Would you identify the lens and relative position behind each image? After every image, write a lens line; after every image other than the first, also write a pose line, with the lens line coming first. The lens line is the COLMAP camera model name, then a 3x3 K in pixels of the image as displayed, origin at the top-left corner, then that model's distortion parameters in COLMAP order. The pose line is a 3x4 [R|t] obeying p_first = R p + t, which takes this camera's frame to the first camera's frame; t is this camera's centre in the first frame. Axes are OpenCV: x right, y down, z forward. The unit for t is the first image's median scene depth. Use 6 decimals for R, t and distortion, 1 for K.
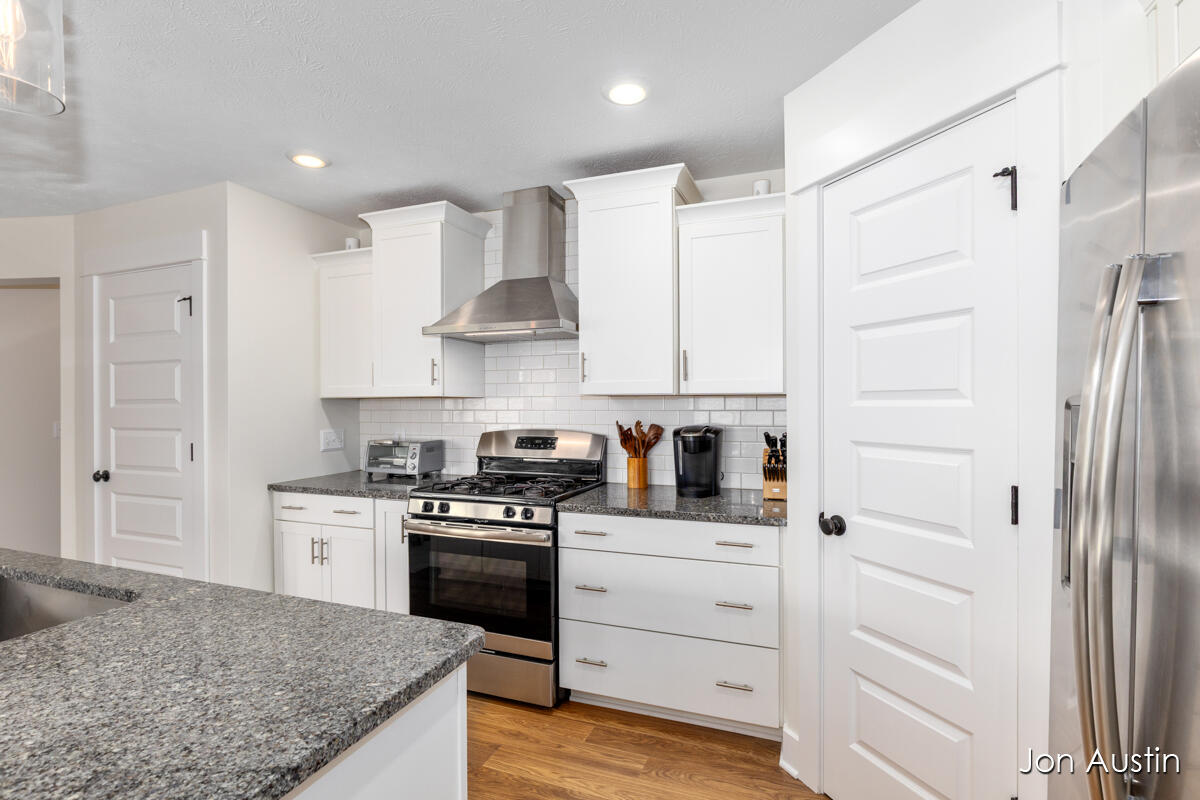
lens RADIAL K [[562.7, 0, 604.3], [0, 562.7, 407.3], [0, 0, 1]] dist [-0.002717, -0.000037]
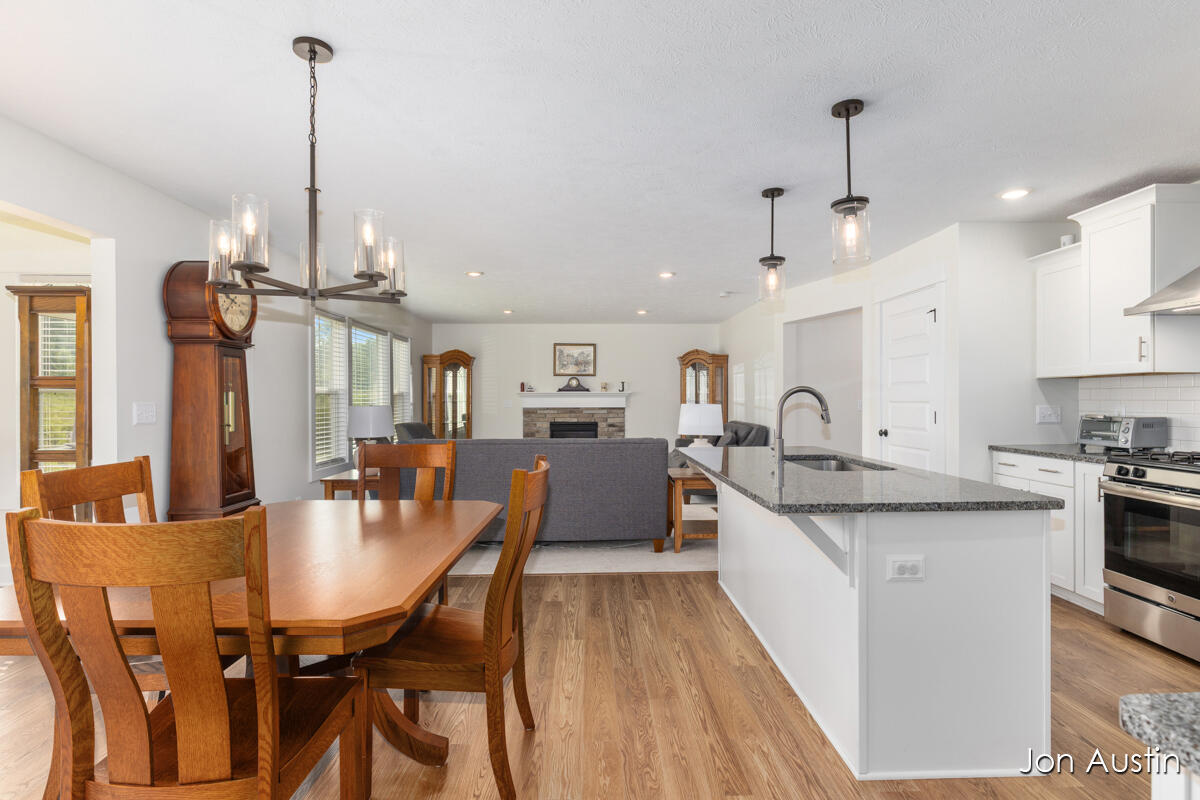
lens RADIAL K [[591.4, 0, 611.7], [0, 591.4, 400.6], [0, 0, 1]] dist [-0.003789, -0.000407]
pose [[0.394754, 0.006728, -0.918762, 0.311589], [-0.005806, 0.999971, 0.004828, 0.033325], [0.918769, 0.003428, 0.394782, -0.339129]]
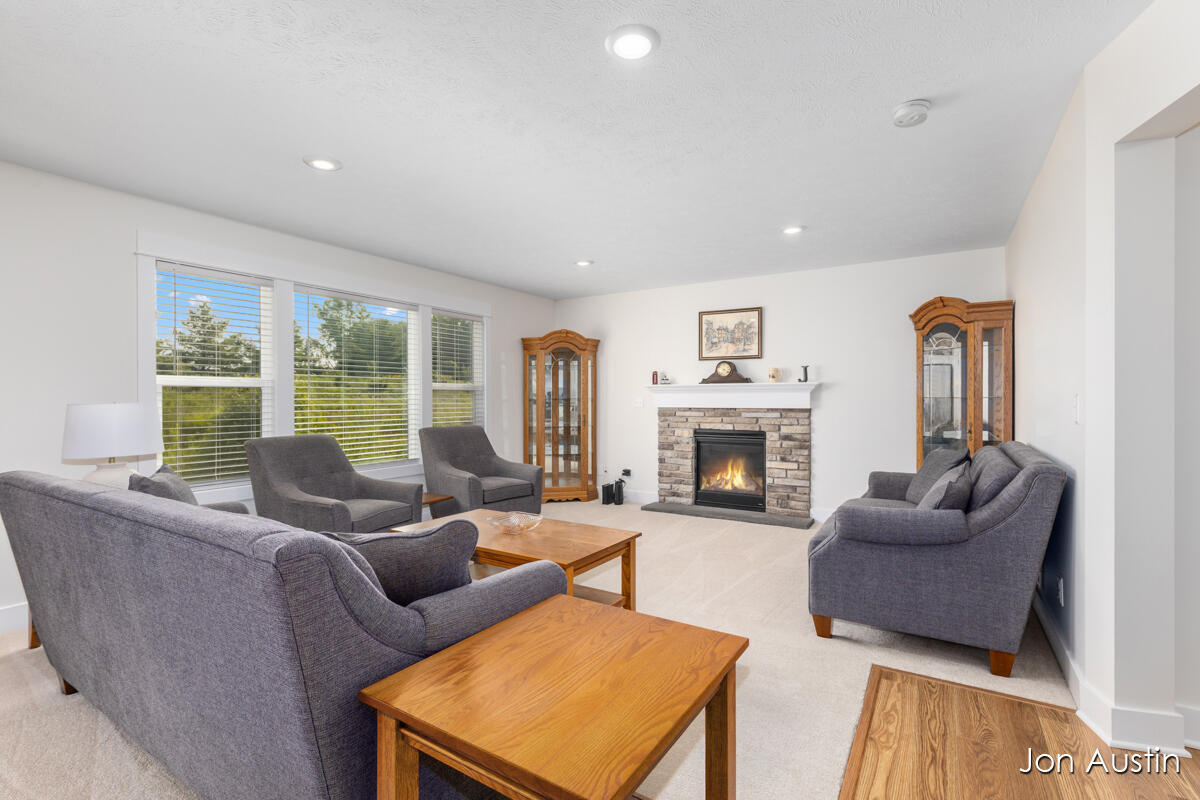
lens RADIAL K [[546.1, 0, 604.7], [0, 546.1, 397.6], [0, 0, 1]] dist [0.000221, -0.000012]
pose [[-0.182482, 0.003345, -0.983203, -0.743680], [-0.003036, 0.999988, 0.003966, 0.044625], [0.983204, 0.003709, -0.182470, 0.661948]]
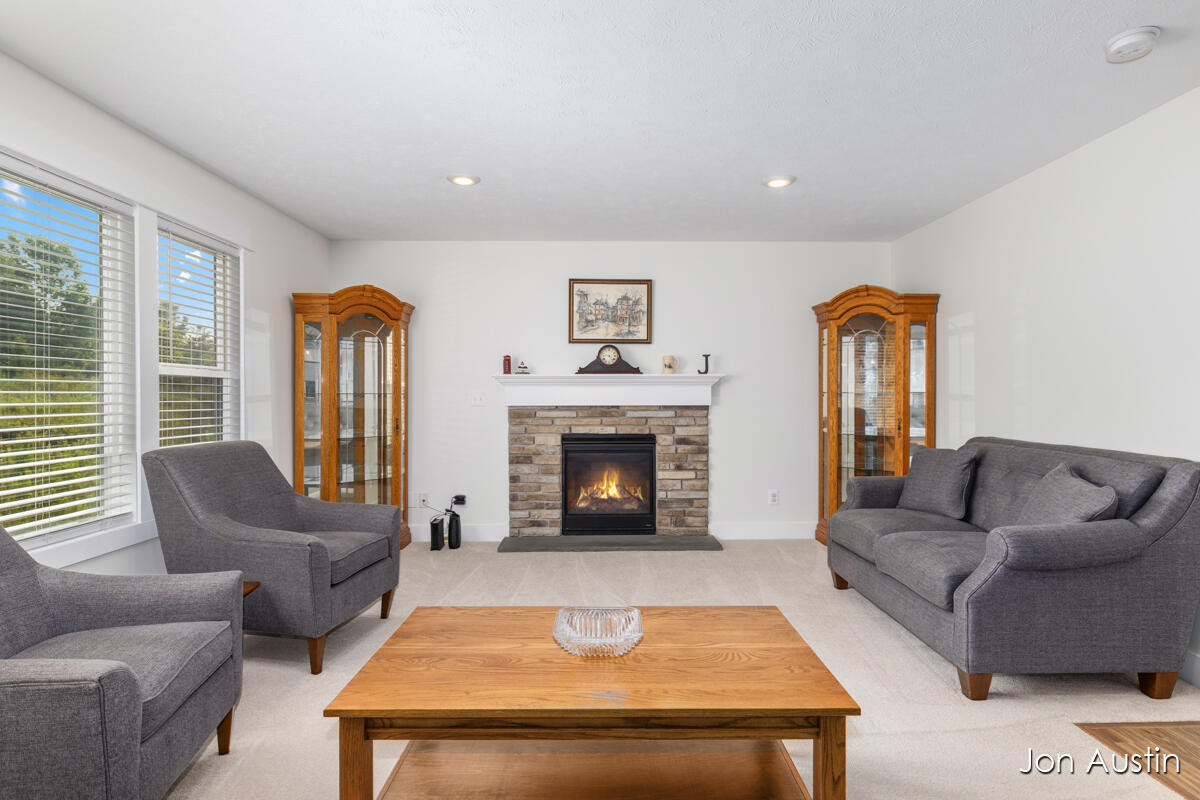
lens RADIAL K [[611.2, 0, 600.3], [0, 611.2, 395.8], [0, 0, 1]] dist [-0.002119, -0.000712]
pose [[0.376114, 0.005836, -0.926555, -1.173416], [-0.005430, 0.999977, 0.004094, 0.053515], [0.926557, 0.003491, 0.376137, 0.087817]]
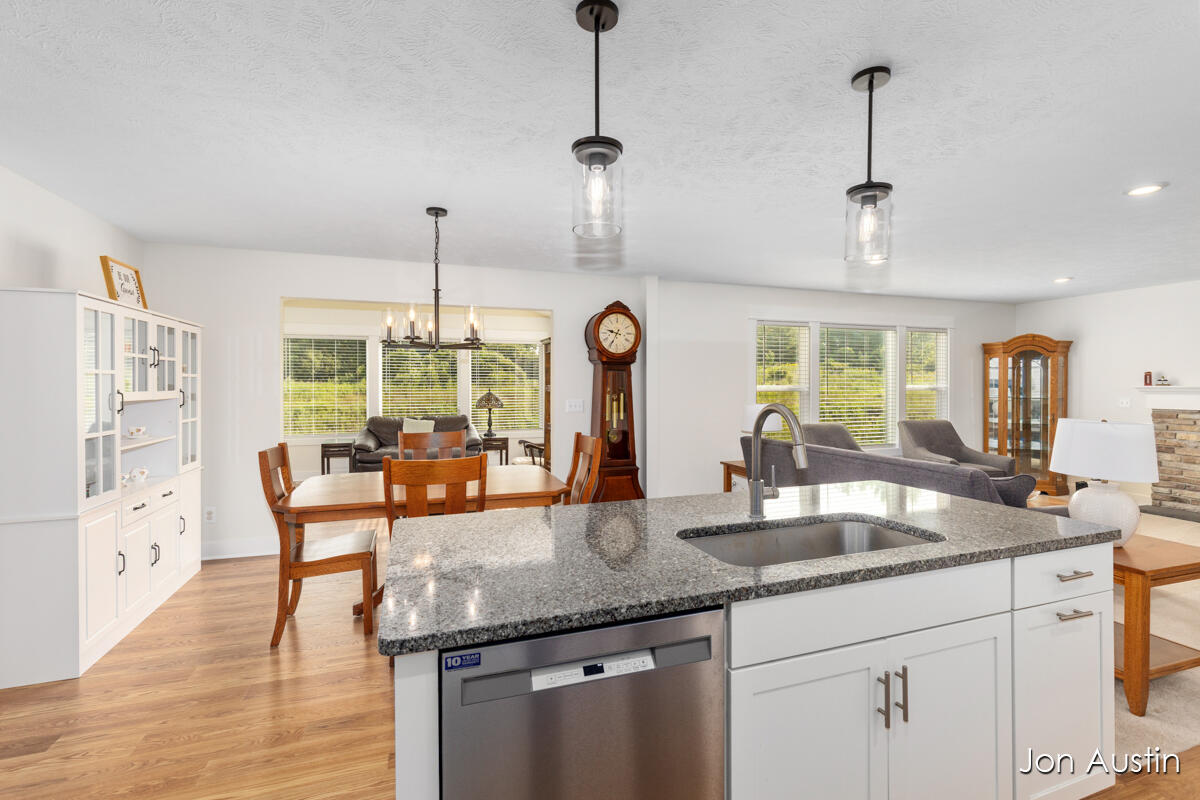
lens RADIAL K [[546.1, 0, 605.8], [0, 546.1, 389.4], [0, 0, 1]] dist [0.000221, -0.000012]
pose [[-0.758221, 0.010211, -0.651918, 0.031630], [-0.000195, 0.999874, 0.015887, -0.013910], [0.651998, 0.012173, -0.758123, 0.696416]]
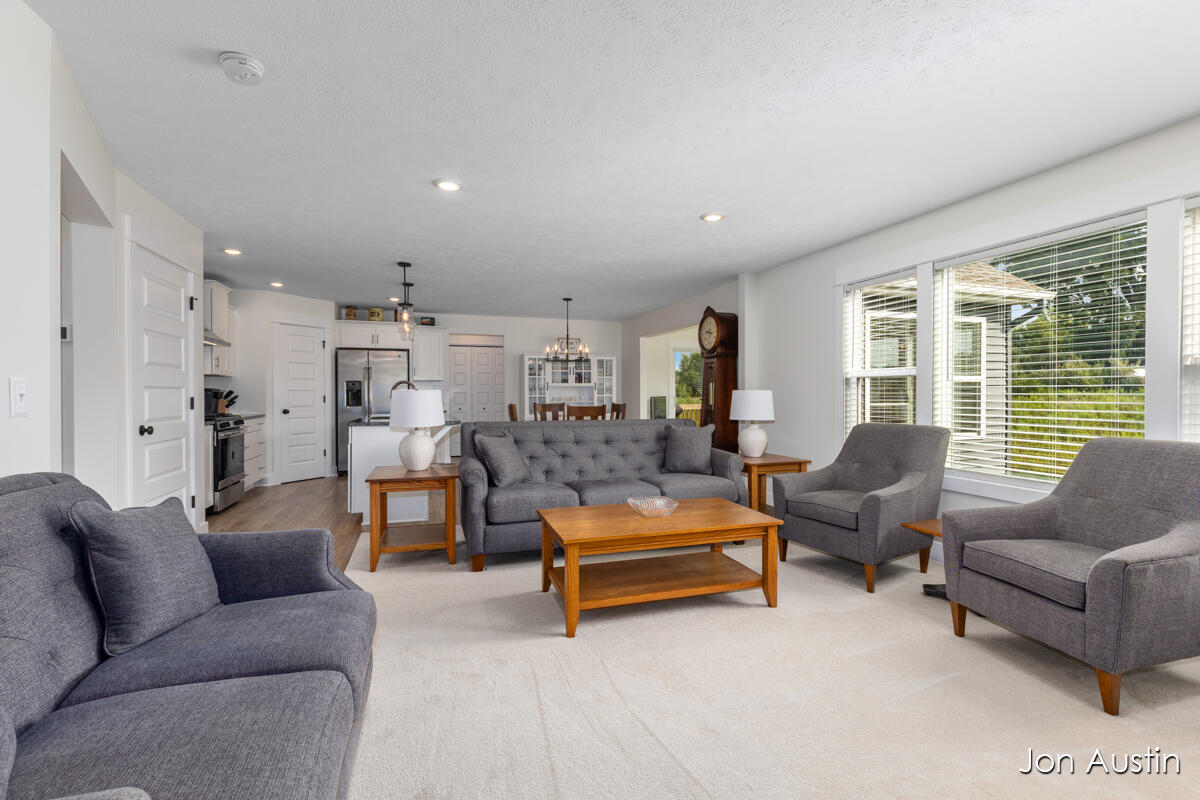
lens RADIAL K [[546.1, 0, 610.7], [0, 546.1, 395.1], [0, 0, 1]] dist [0.000221, -0.000012]
pose [[-0.641712, 0.003560, 0.766938, -2.448700], [0.009977, 0.999943, 0.003707, 0.061928], [-0.766881, 0.010030, -0.641711, 1.042749]]
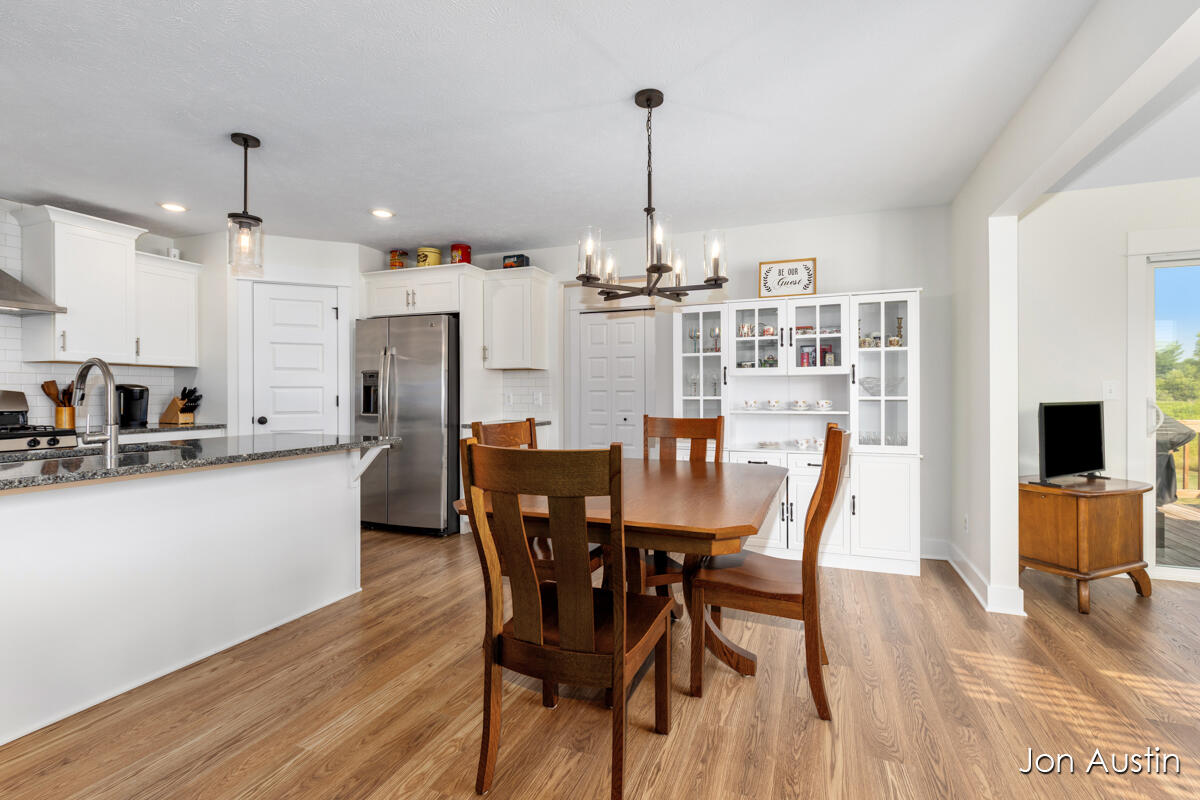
lens RADIAL K [[546.1, 0, 605.8], [0, 546.1, 393.2], [0, 0, 1]] dist [0.000221, -0.000012]
pose [[0.004812, 0.005501, 0.999973, -1.225118], [0.006257, 0.999965, -0.005531, 0.066402], [-0.999969, 0.006284, 0.004778, -0.328275]]
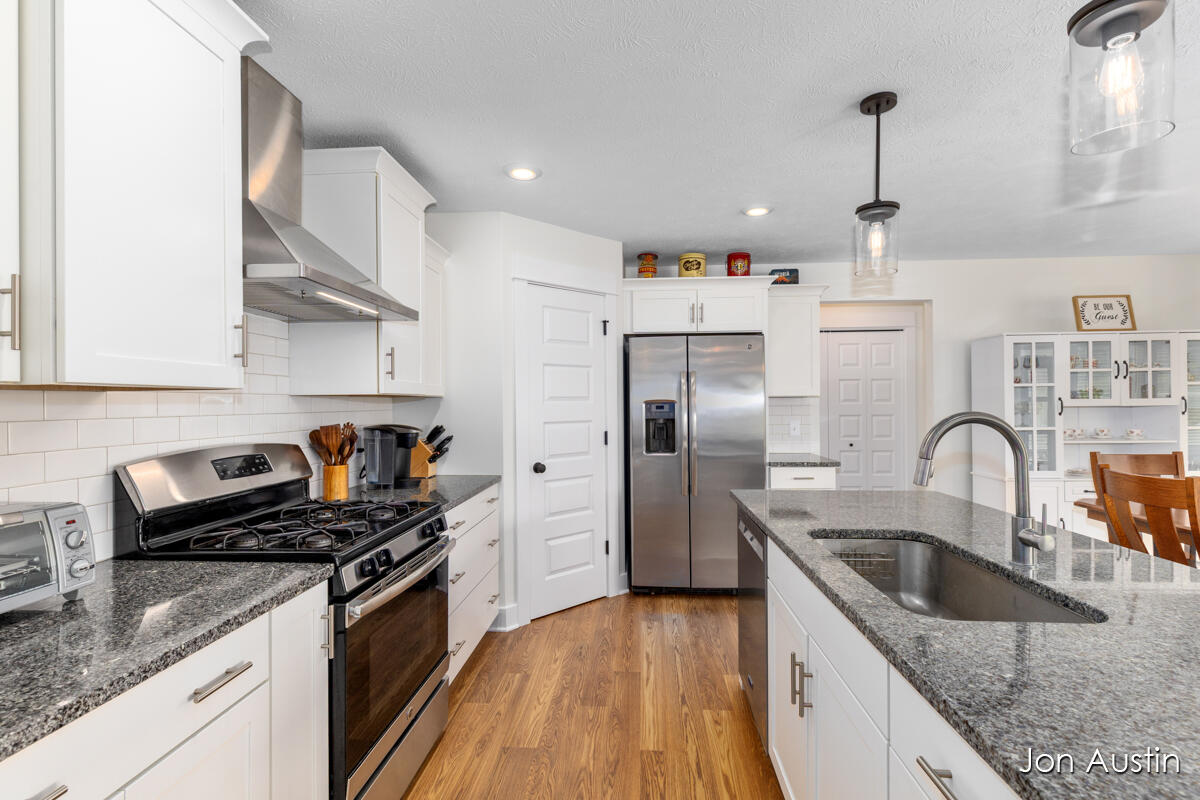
lens RADIAL K [[546.1, 0, 608.4], [0, 546.1, 398.9], [0, 0, 1]] dist [0.000221, -0.000012]
pose [[-0.304509, 0.014243, 0.952403, -0.853148], [0.015377, 0.999831, -0.010036, -0.000234], [-0.952385, 0.011589, -0.304677, 0.809902]]
